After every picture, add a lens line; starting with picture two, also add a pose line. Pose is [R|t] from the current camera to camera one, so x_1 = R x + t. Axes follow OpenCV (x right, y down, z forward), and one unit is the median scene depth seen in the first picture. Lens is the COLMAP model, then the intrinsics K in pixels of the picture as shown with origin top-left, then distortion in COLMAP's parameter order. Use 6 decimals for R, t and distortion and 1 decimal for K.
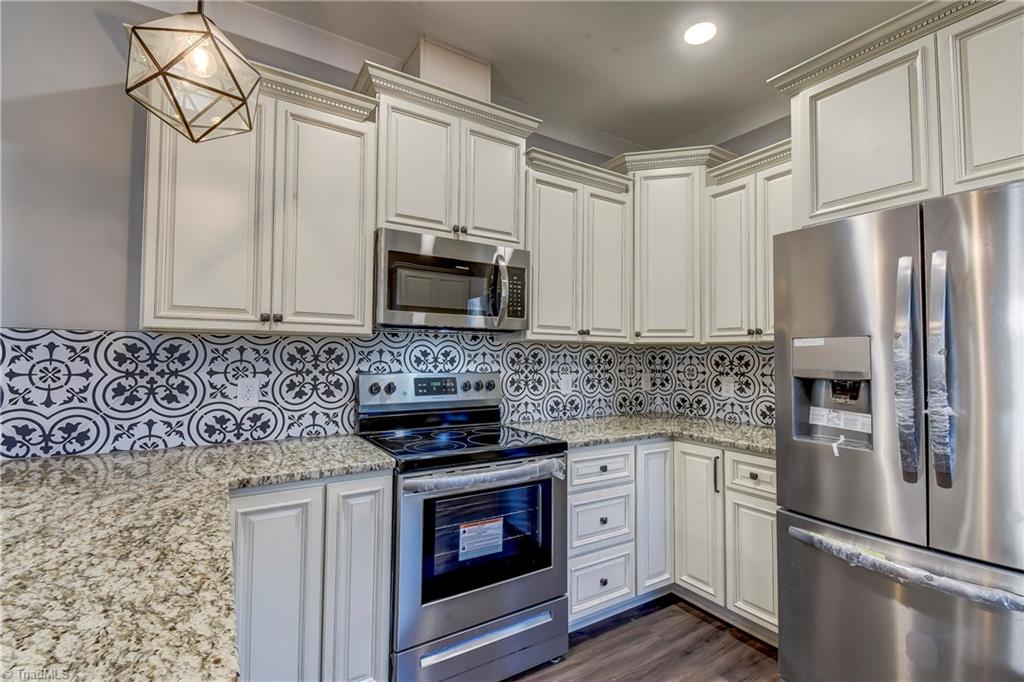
lens RADIAL K [[461.2, 0, 497.4], [0, 461.2, 340.6], [0, 0, 1]] dist [0.020744, -0.017778]
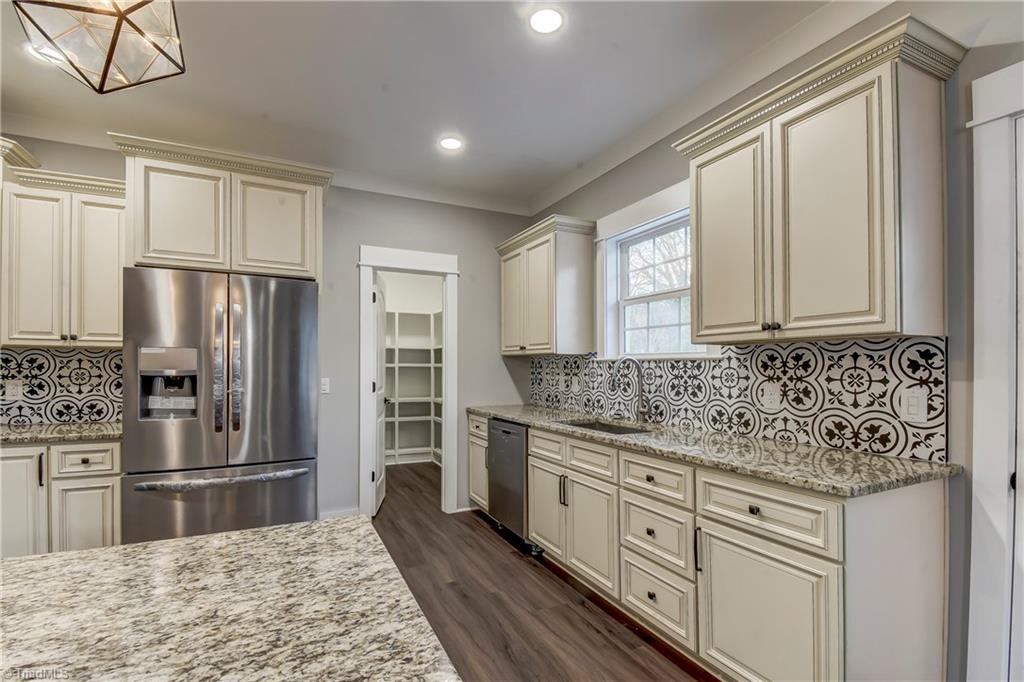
lens RADIAL K [[461.2, 0, 517.0], [0, 461.2, 366.7], [0, 0, 1]] dist [0.020744, -0.017778]
pose [[0.064644, -0.012992, 0.997824, -0.593178], [-0.042142, 0.998988, 0.015738, -0.014480], [-0.997018, -0.043068, 0.064031, -0.175771]]
